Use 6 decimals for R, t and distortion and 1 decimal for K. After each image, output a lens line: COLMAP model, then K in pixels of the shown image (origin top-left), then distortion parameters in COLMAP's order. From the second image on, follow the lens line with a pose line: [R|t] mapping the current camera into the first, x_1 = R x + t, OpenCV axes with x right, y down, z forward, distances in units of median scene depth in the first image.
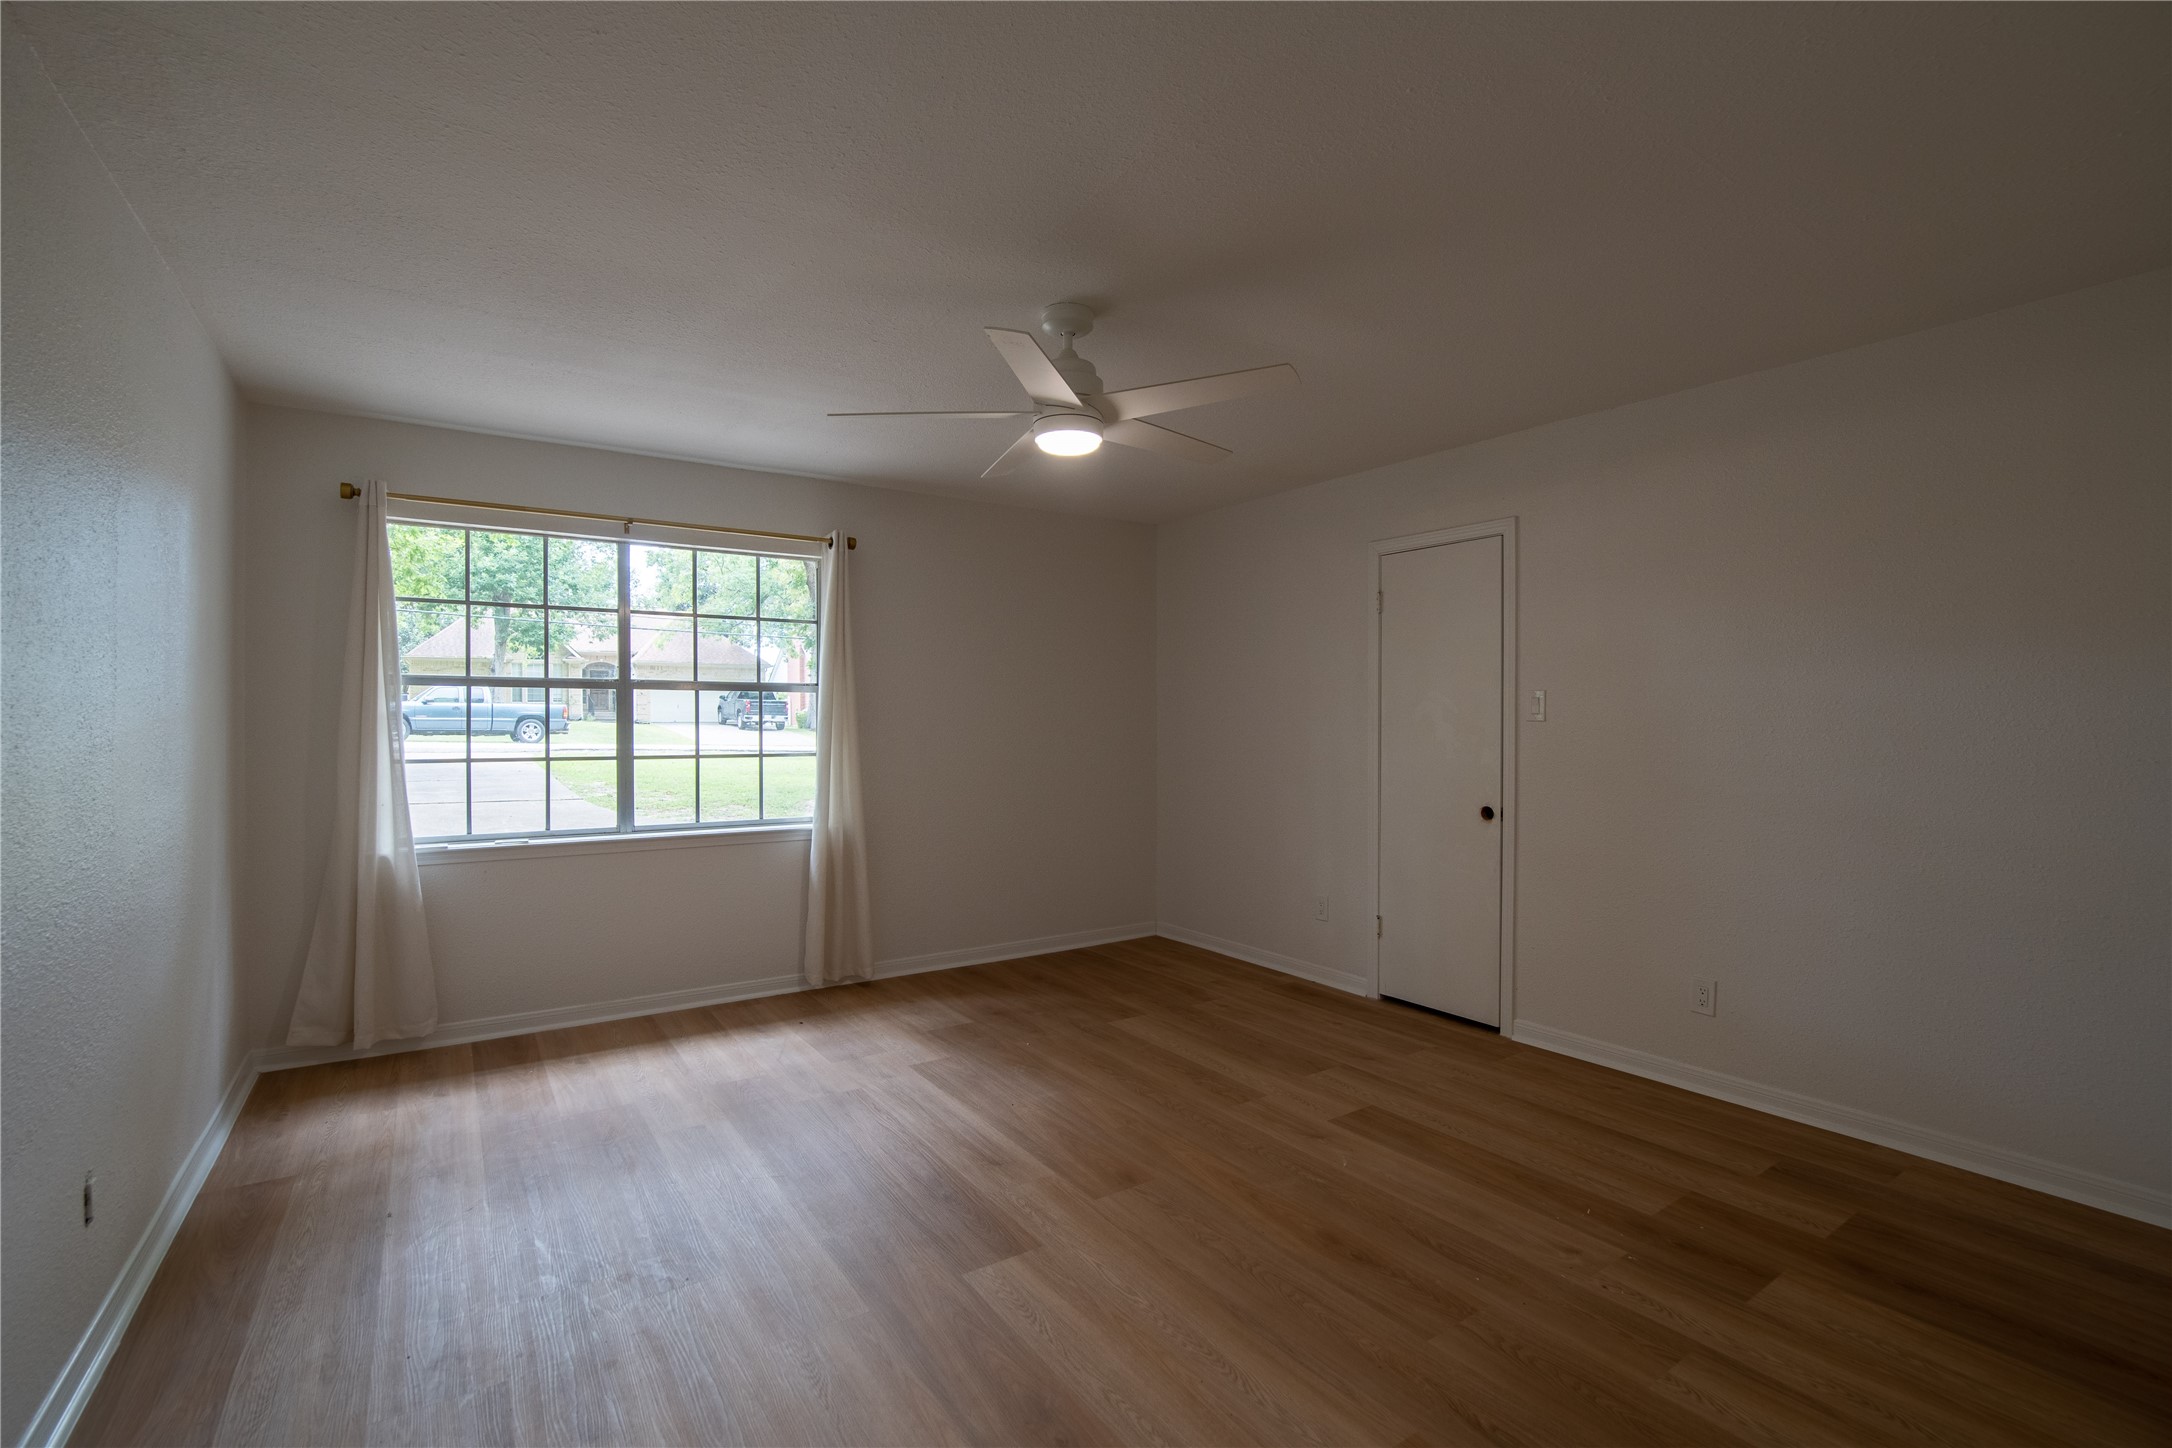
lens RADIAL K [[966.8, 0, 1084.0], [0, 966.8, 727.3], [0, 0, 1]] dist [-0.039619, 0.007883]
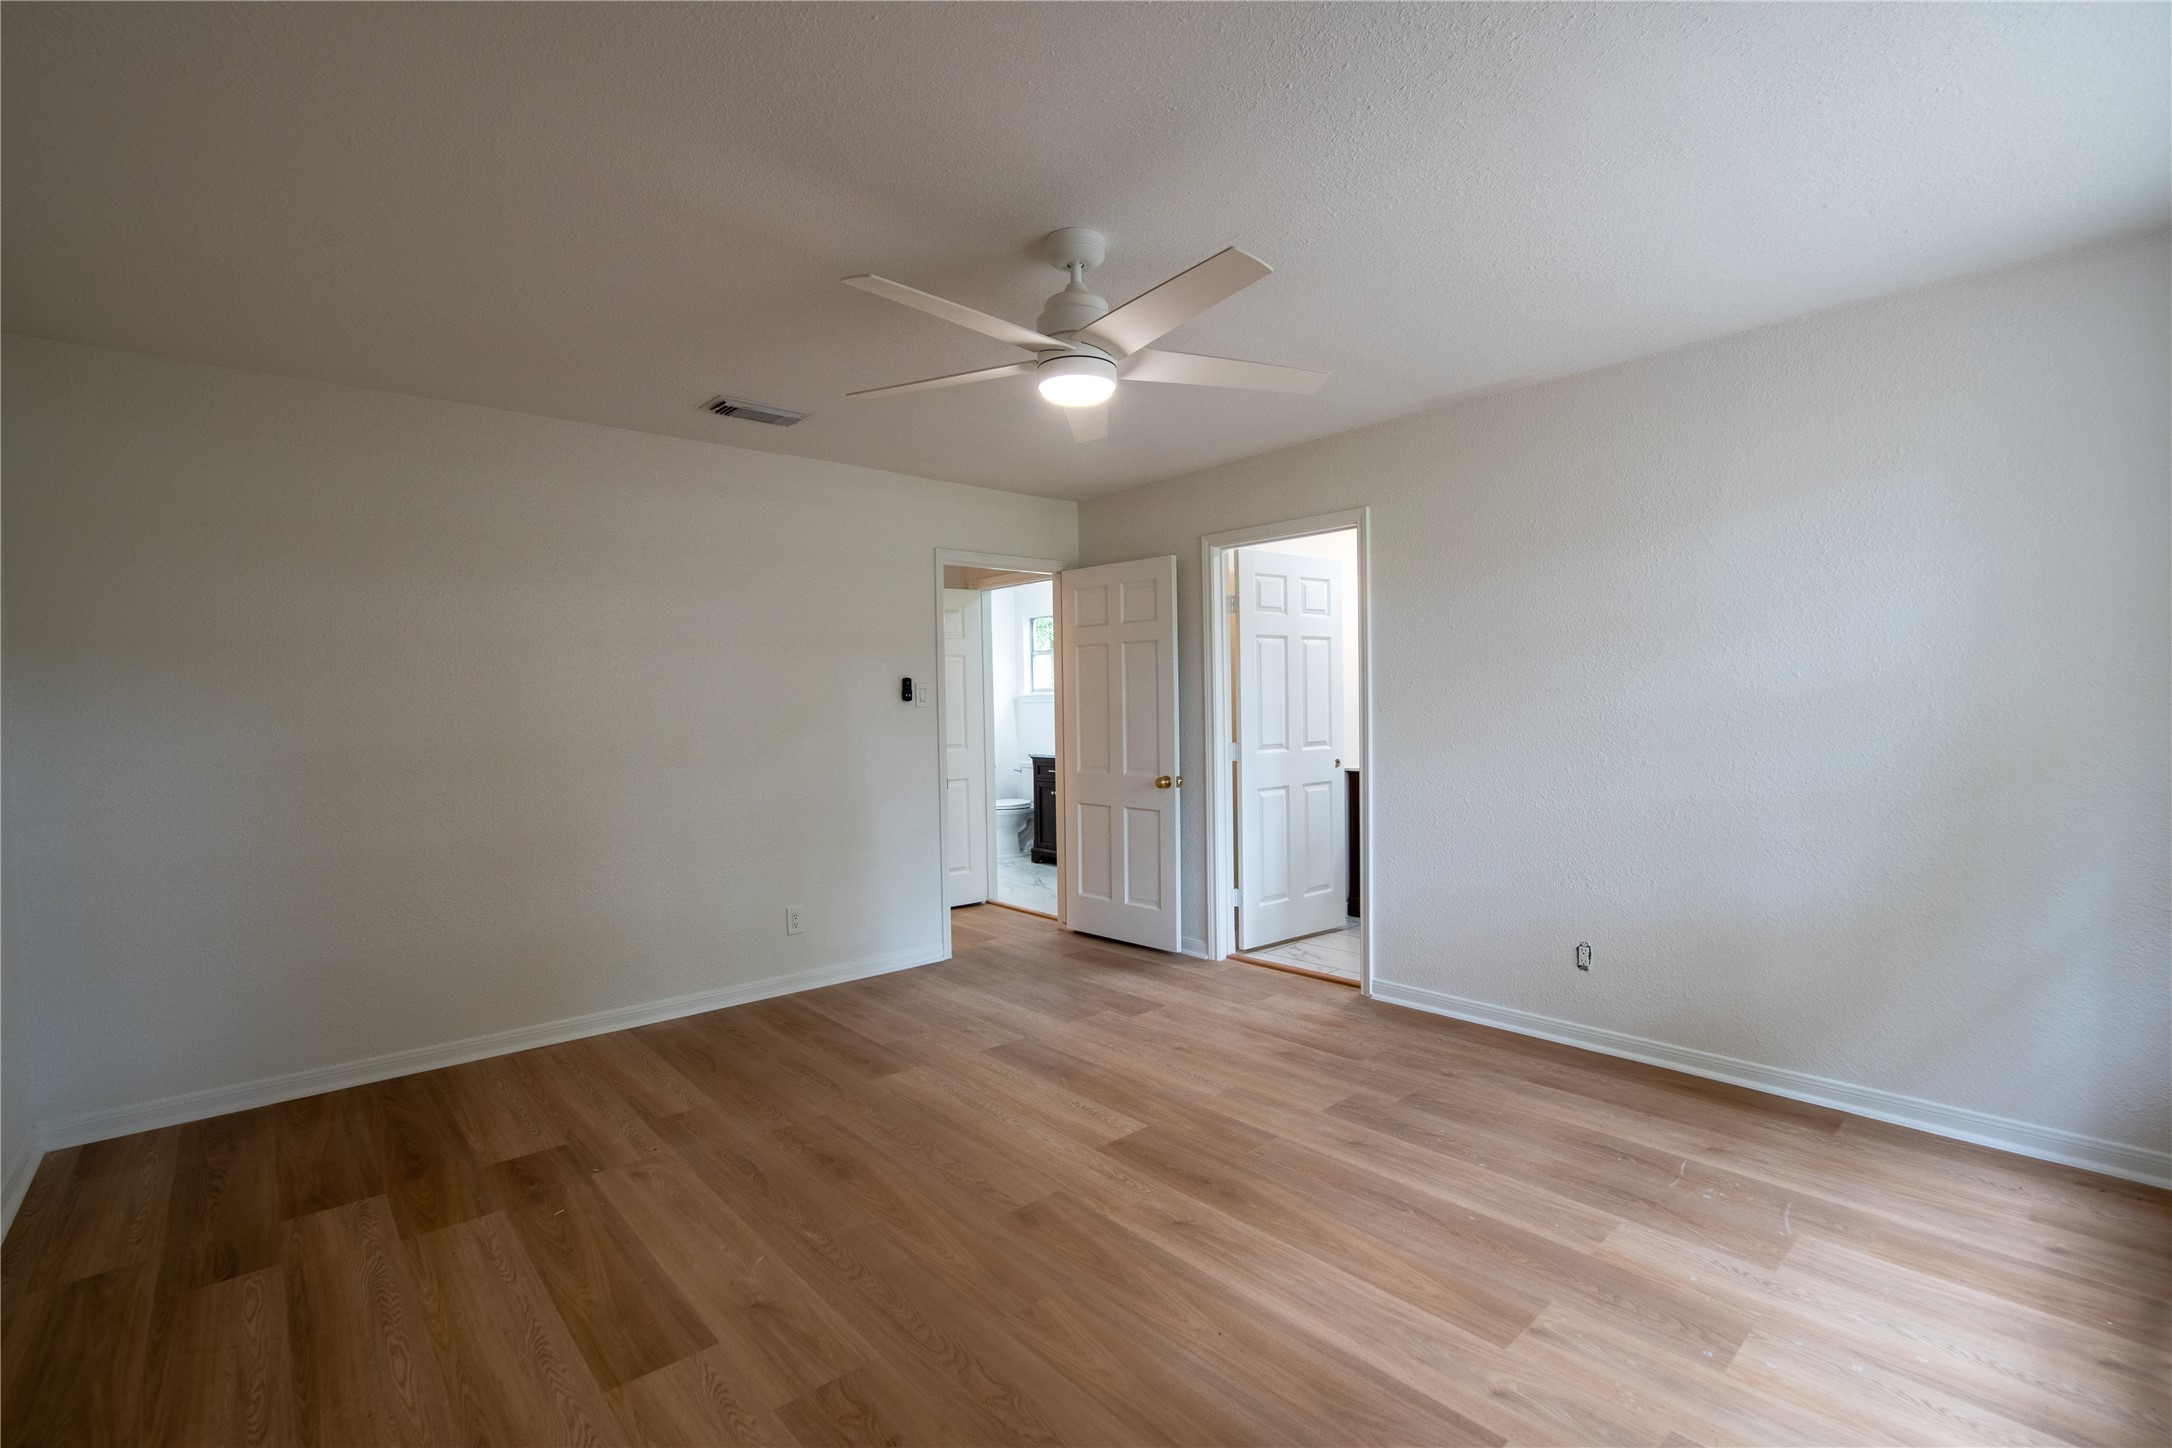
lens RADIAL K [[966.8, 0, 1084.0], [0, 966.8, 727.3], [0, 0, 1]] dist [-0.039619, 0.007883]
pose [[-0.991744, 0.021409, -0.126434, 0.095536], [0.016918, 0.999191, 0.036489, -0.020036], [0.127113, 0.034048, -0.991304, 1.876728]]
